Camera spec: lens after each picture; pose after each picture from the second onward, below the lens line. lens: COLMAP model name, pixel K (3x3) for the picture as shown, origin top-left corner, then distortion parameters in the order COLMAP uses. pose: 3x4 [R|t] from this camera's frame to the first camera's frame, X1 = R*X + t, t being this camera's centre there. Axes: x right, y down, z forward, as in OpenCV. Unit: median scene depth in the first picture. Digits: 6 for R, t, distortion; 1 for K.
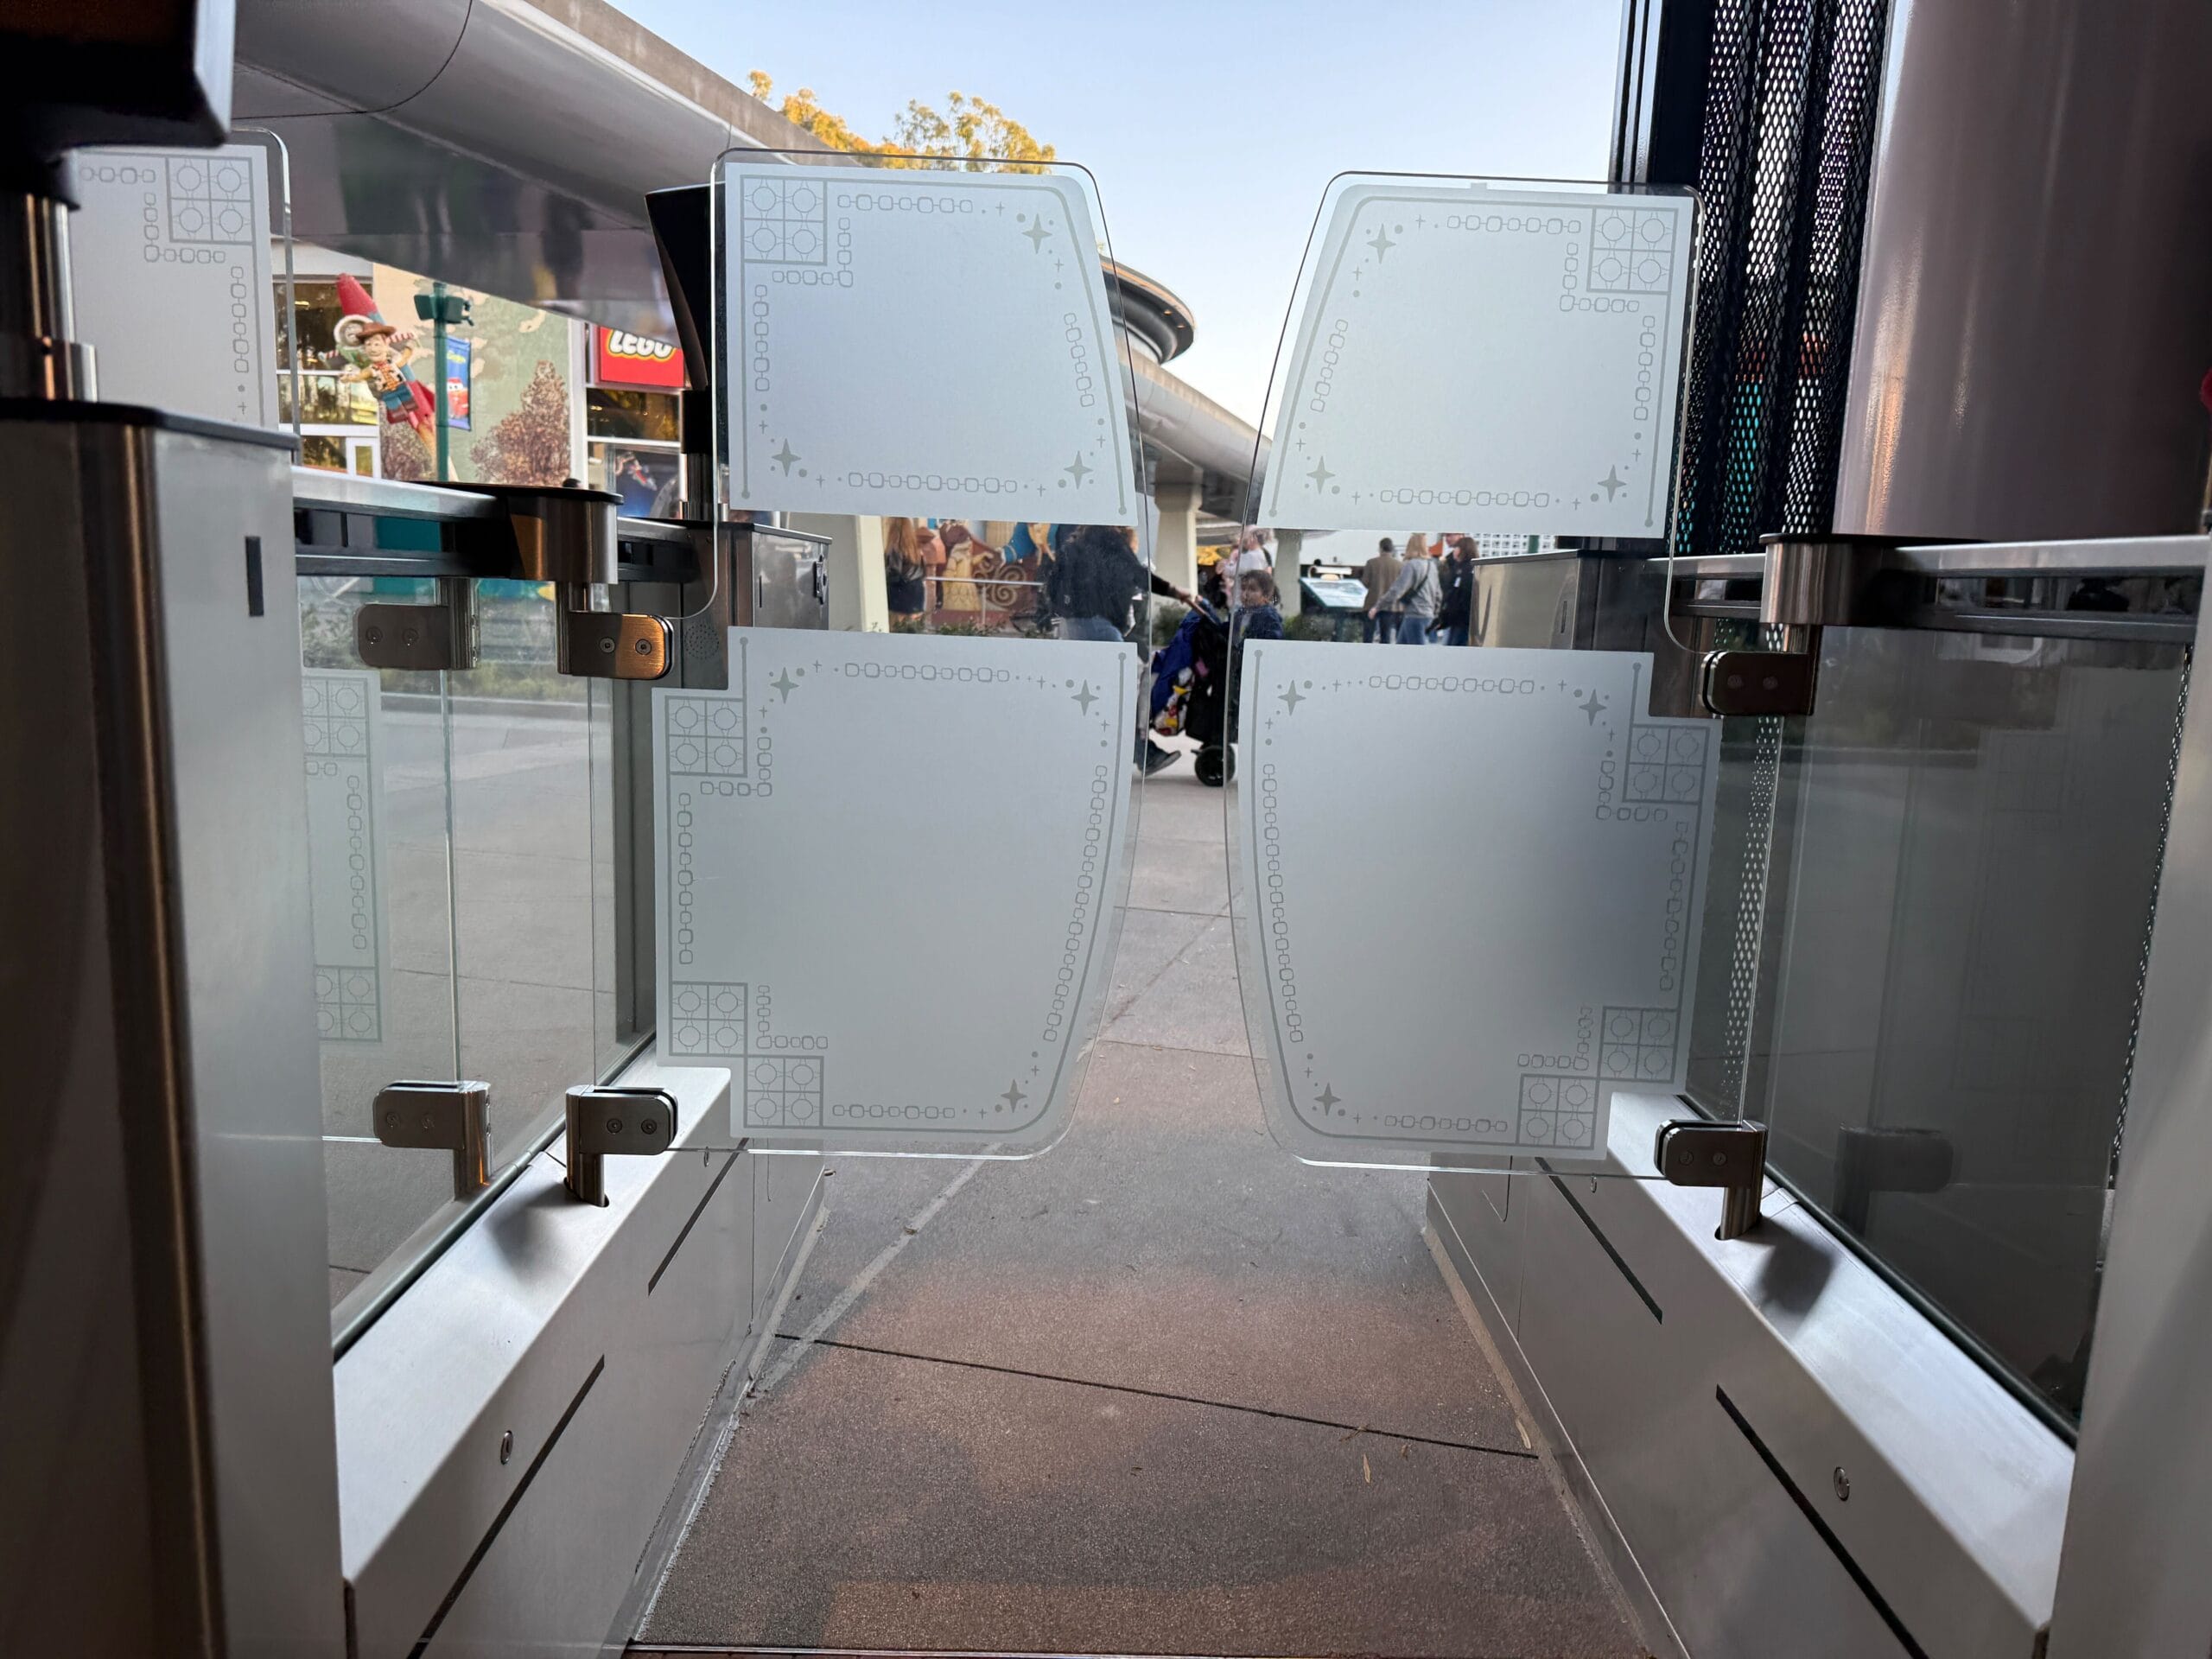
lens RADIAL K [[1551.7, 0, 1113.6], [0, 1551.7, 829.6], [0, 0, 1]] dist [0.045074, -0.001376]
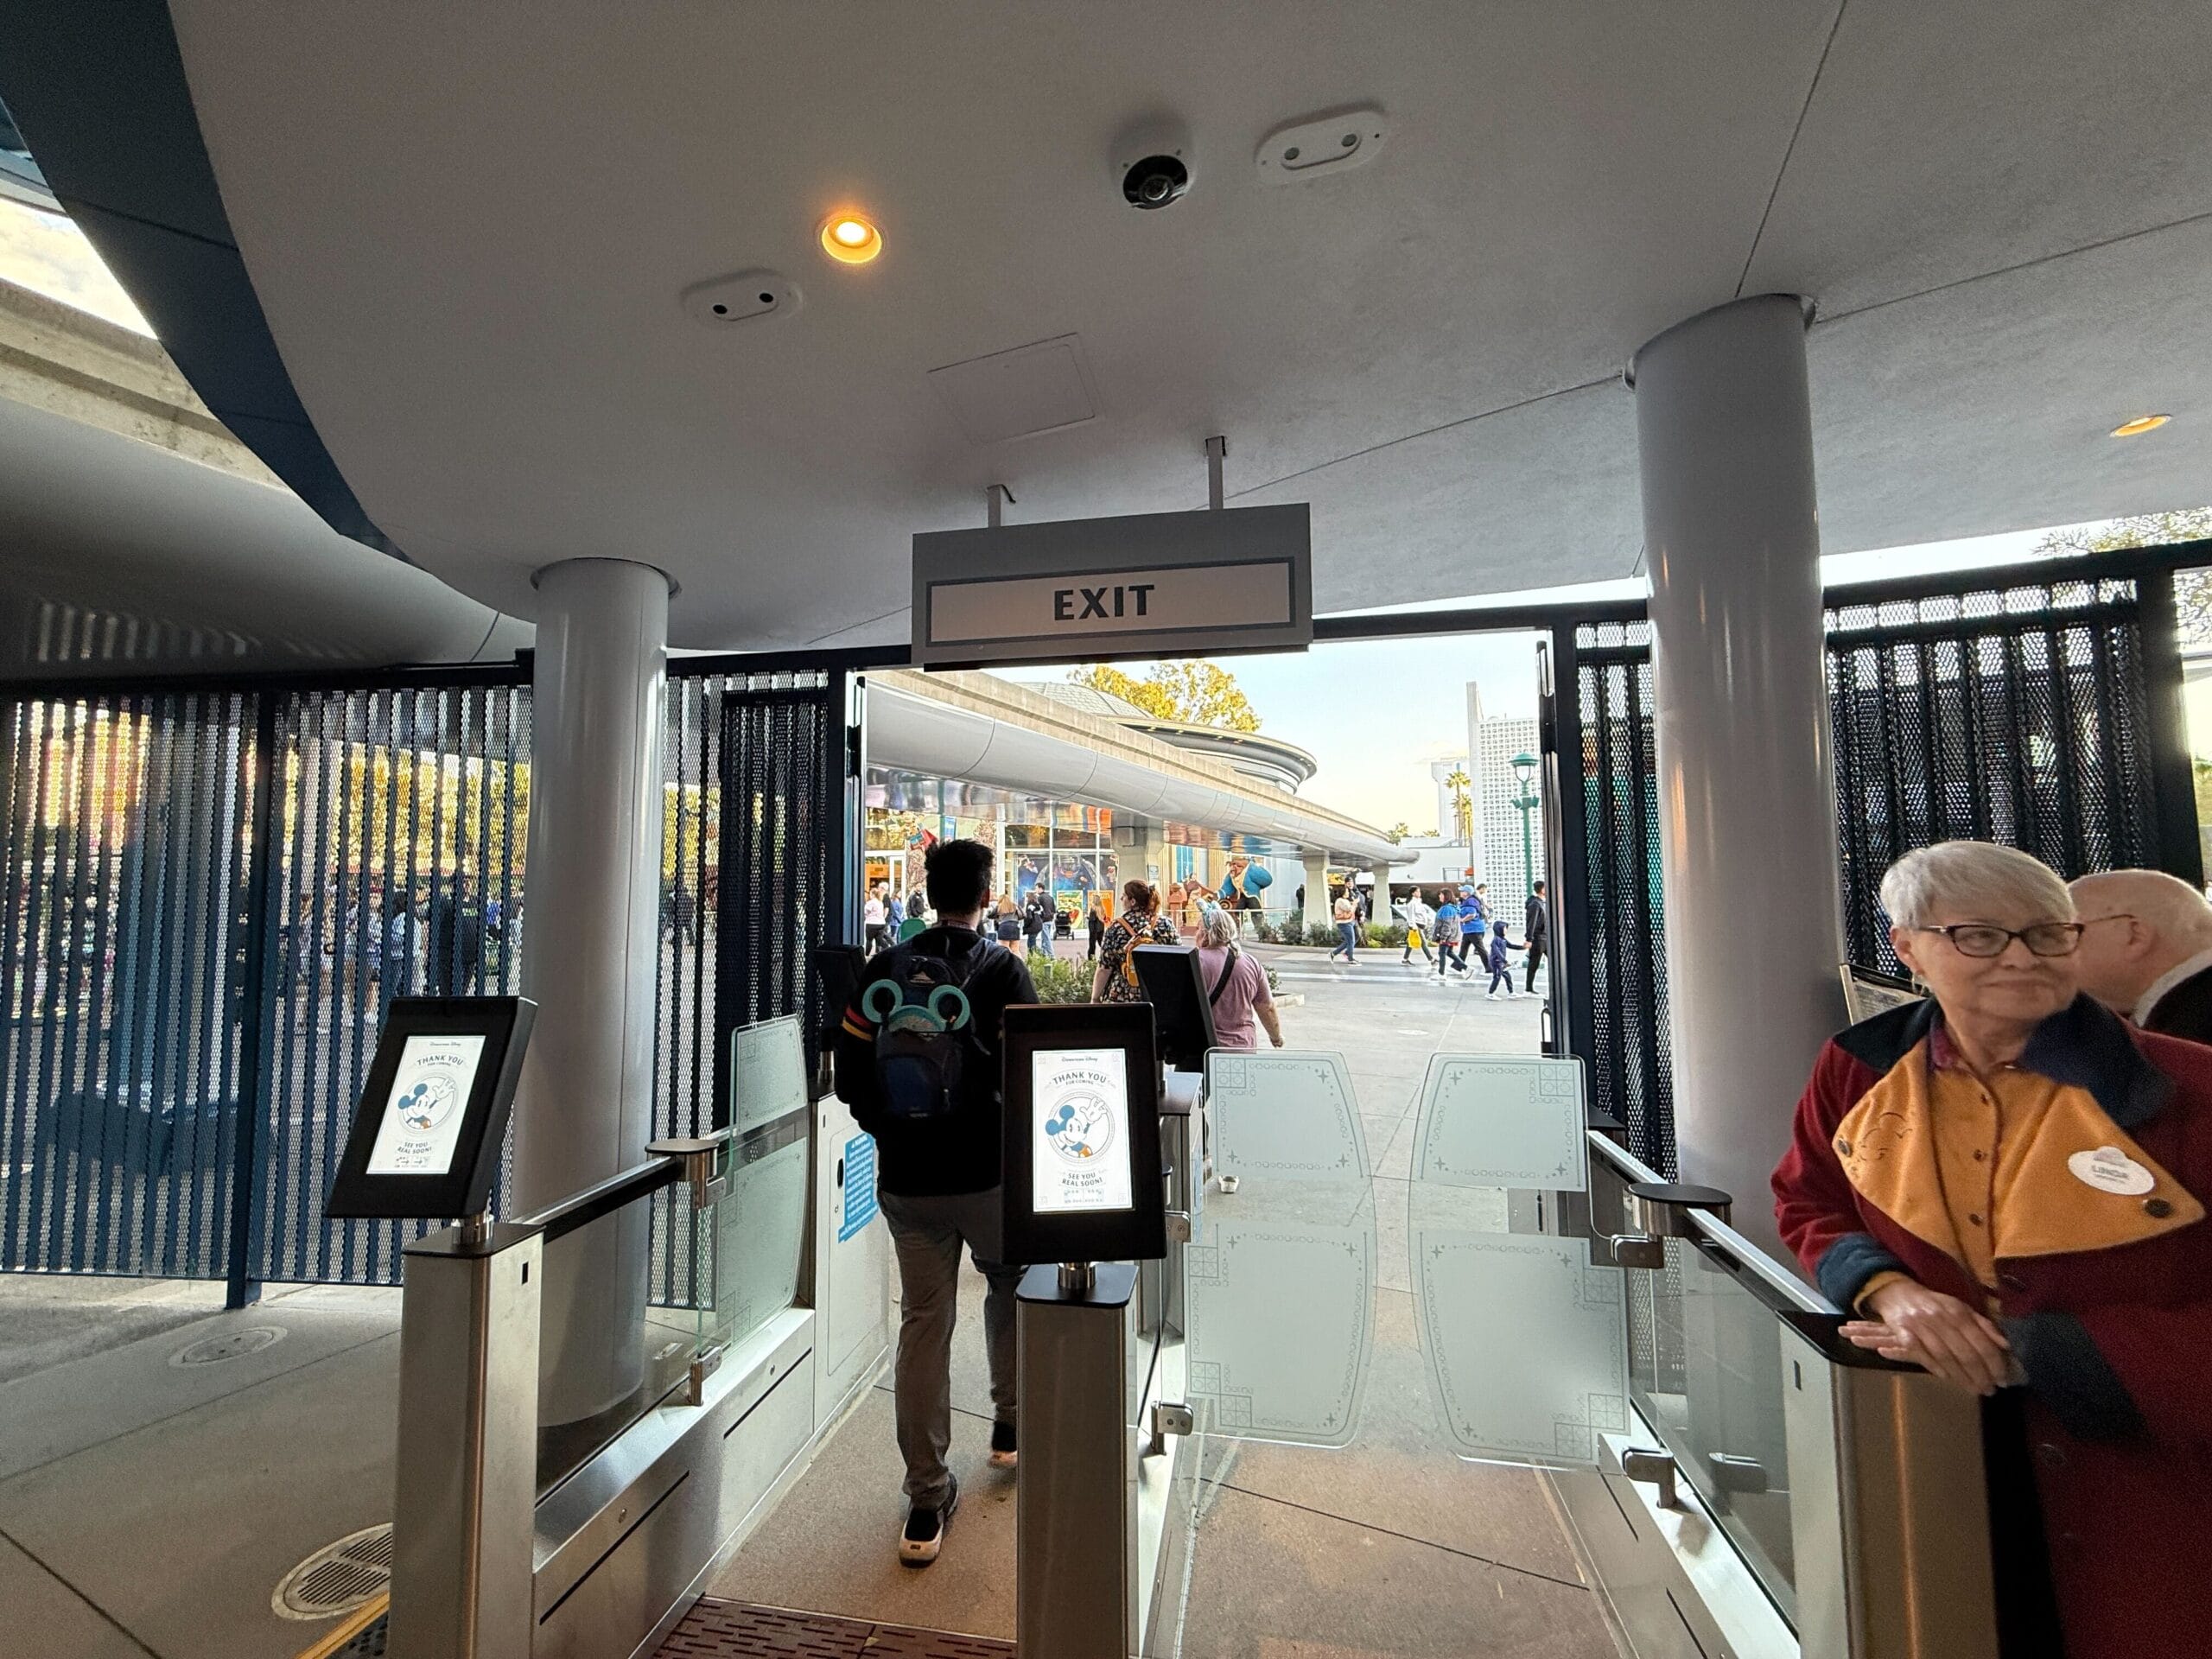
lens RADIAL K [[878.3, 0, 1108.8], [0, 878.3, 833.6], [0, 0, 1]] dist [0.009830, -0.000338]
pose [[0.981396, -0.056765, -0.183410, -0.076419], [0.014371, 0.974332, -0.224658, -0.315131], [0.191454, 0.217843, 0.957021, -0.445783]]
